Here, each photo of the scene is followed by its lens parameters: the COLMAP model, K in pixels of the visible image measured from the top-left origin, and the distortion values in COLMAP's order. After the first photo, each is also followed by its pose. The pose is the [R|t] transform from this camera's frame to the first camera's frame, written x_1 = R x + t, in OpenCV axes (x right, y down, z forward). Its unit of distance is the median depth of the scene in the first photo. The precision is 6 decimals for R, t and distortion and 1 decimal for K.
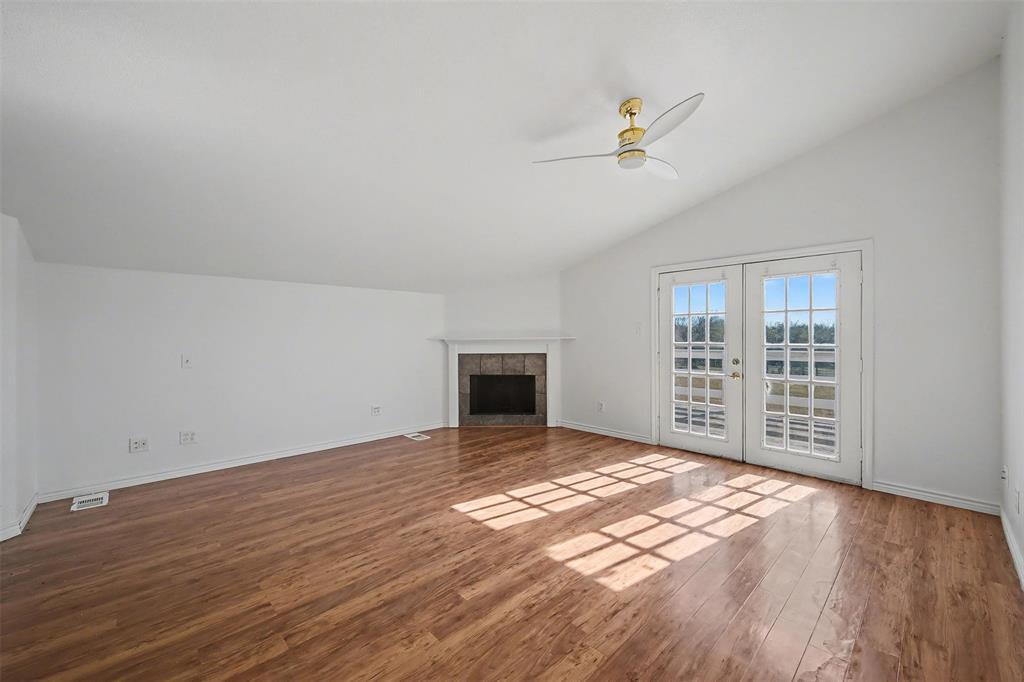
lens RADIAL K [[410.7, 0, 517.3], [0, 410.7, 341.8], [0, 0, 1]] dist [0.004614, 0.000553]
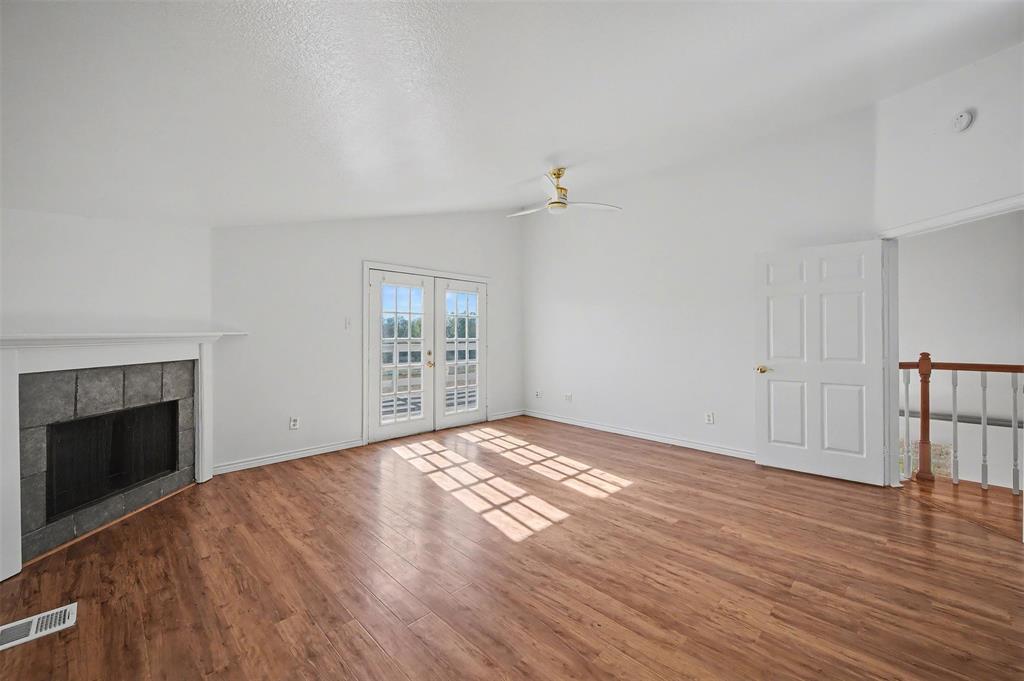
lens RADIAL K [[410.7, 0, 513.5], [0, 410.7, 333.8], [0, 0, 1]] dist [0.004614, 0.000553]
pose [[-0.015640, 0.003992, 0.999870, -0.804446], [0.007686, 0.999963, -0.003872, -0.004739], [-0.999848, 0.007625, -0.015670, 0.836003]]
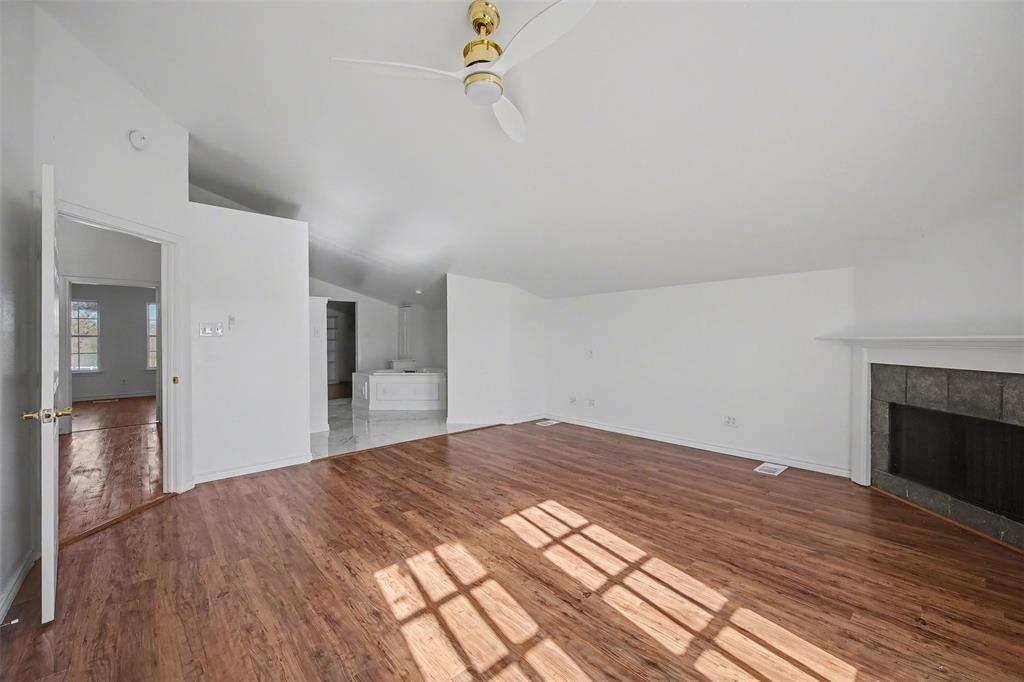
lens RADIAL K [[410.7, 0, 515.2], [0, 410.7, 340.9], [0, 0, 1]] dist [0.004614, 0.000553]
pose [[-0.041103, 0.011550, -0.999088, 0.716938], [-0.004379, 0.999921, 0.011740, -0.011737], [0.999145, 0.004858, -0.041050, 0.776144]]
